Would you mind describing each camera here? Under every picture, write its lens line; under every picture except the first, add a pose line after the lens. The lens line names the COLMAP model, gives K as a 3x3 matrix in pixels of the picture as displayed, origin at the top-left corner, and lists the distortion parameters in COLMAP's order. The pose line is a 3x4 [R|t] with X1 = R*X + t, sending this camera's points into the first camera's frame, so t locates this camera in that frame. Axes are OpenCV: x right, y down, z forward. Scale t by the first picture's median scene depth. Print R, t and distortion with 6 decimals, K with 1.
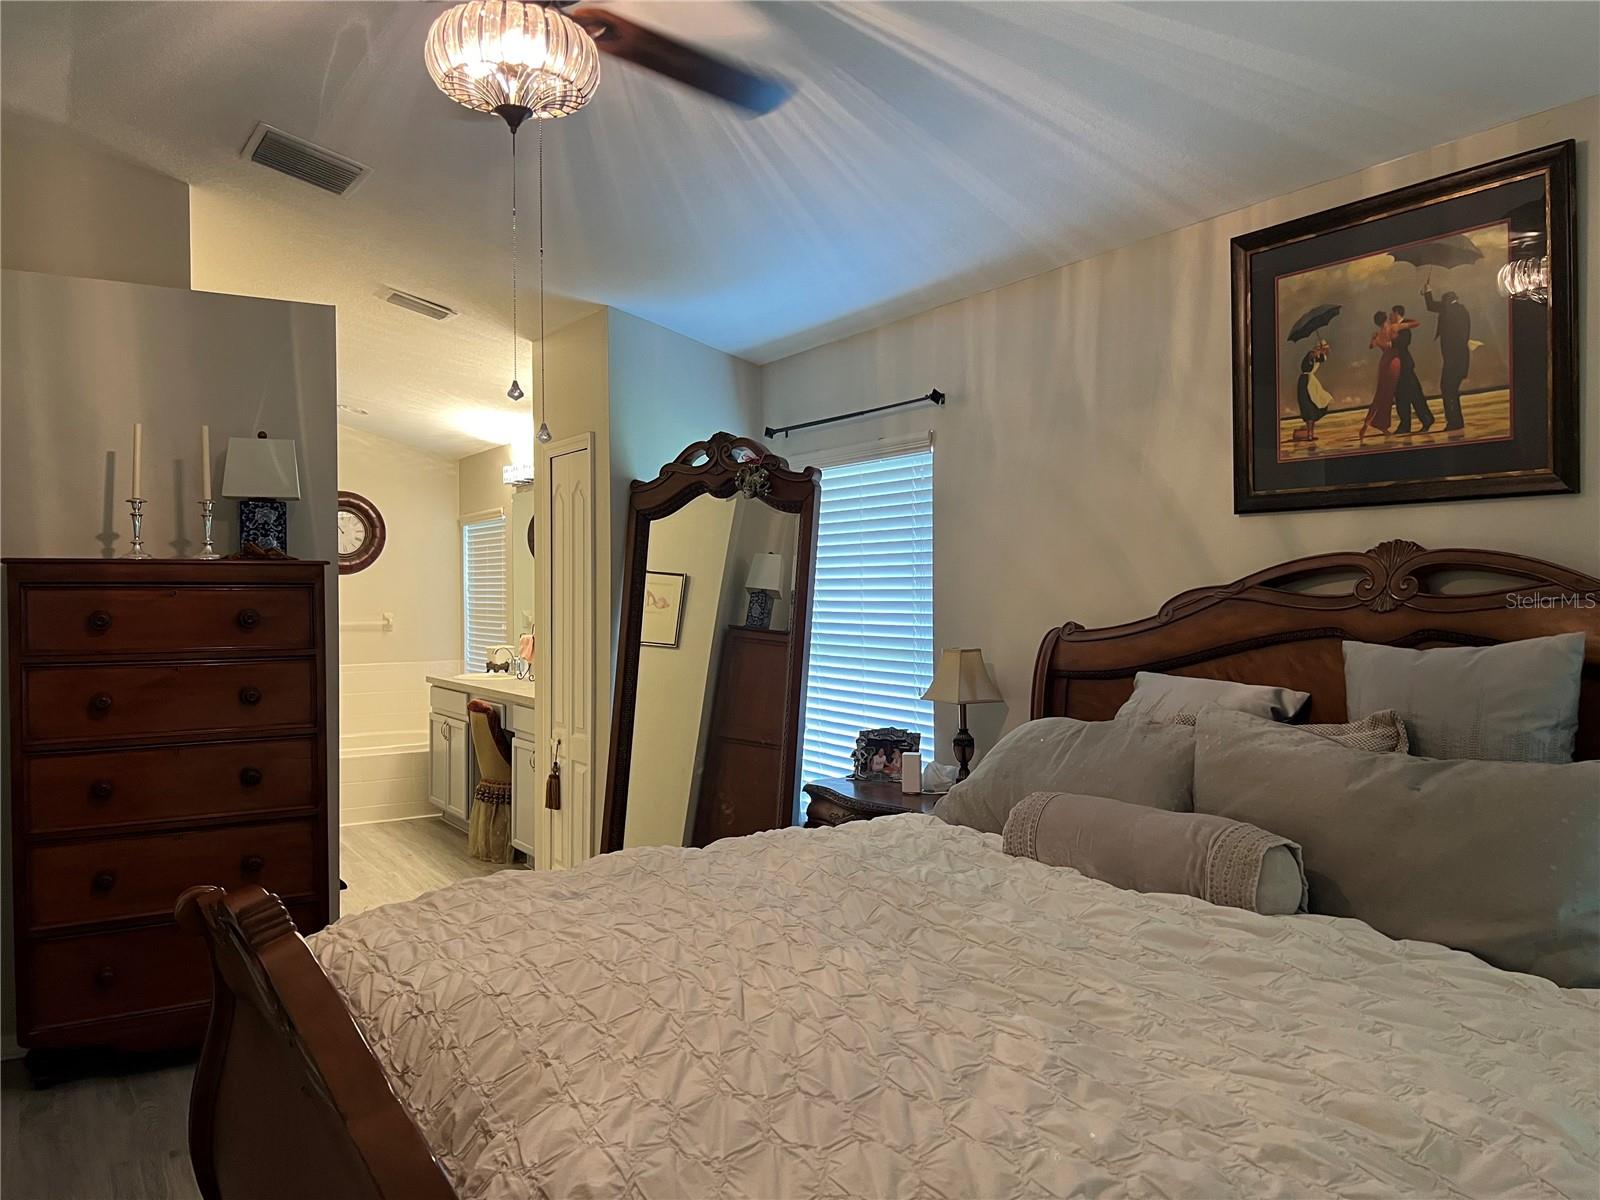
lens RADIAL K [[1191.9, 0, 815.5], [0, 1191.9, 599.2], [0, 0, 1]] dist [0.069353, -0.092001]
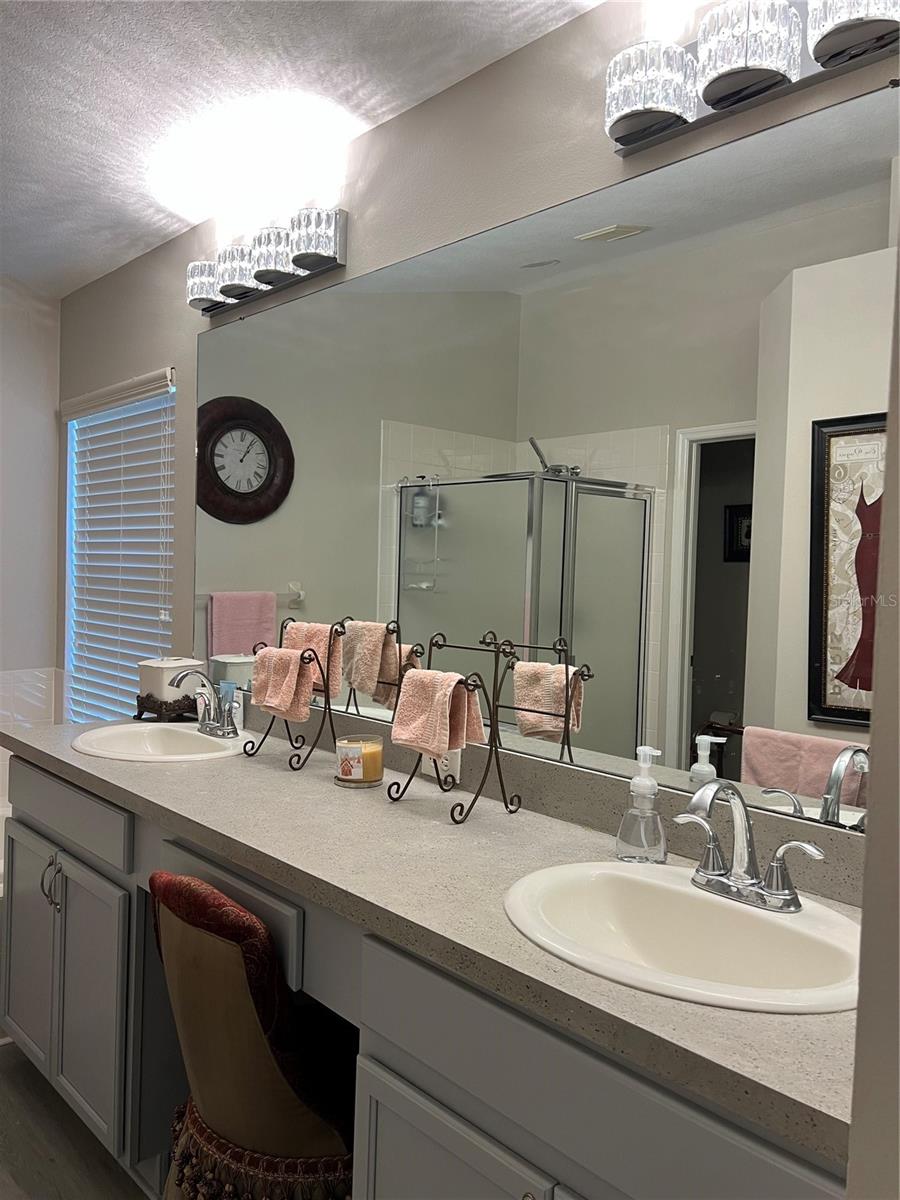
lens RADIAL K [[893.9, 0, 444.9], [0, 893.9, 603.9], [0, 0, 1]] dist [0.069353, -0.092001]
pose [[0.985227, 0.028438, 0.168875, -0.222258], [-0.033224, 0.999120, 0.025582, 0.005474], [-0.167999, -0.030815, 0.985305, 0.653908]]
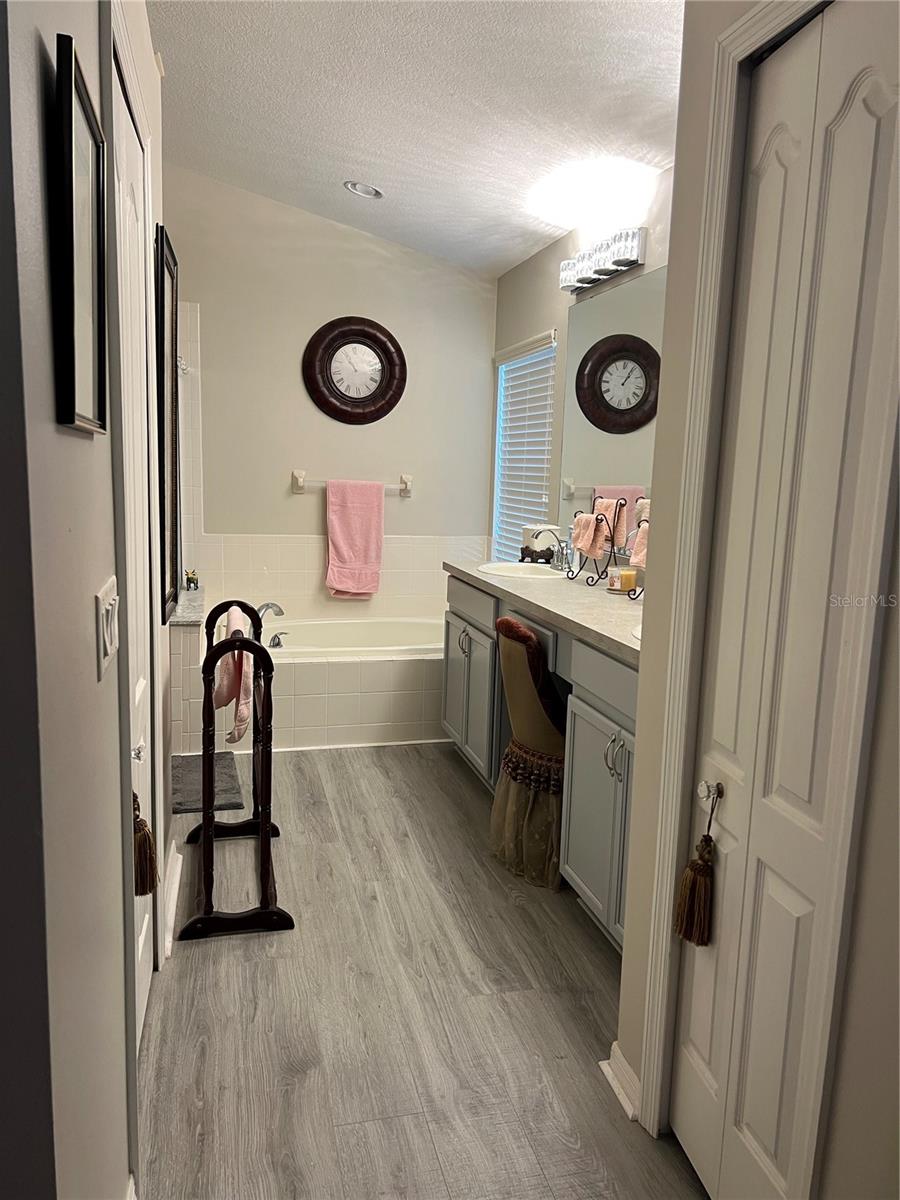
lens RADIAL K [[893.9, 0, 444.9], [0, 893.9, 603.9], [0, 0, 1]] dist [0.069353, -0.092001]
pose [[0.943394, 0.082208, -0.321326, -0.142416], [-0.035819, 0.988382, 0.147707, 0.008448], [0.329736, -0.127836, 0.935378, 0.475778]]
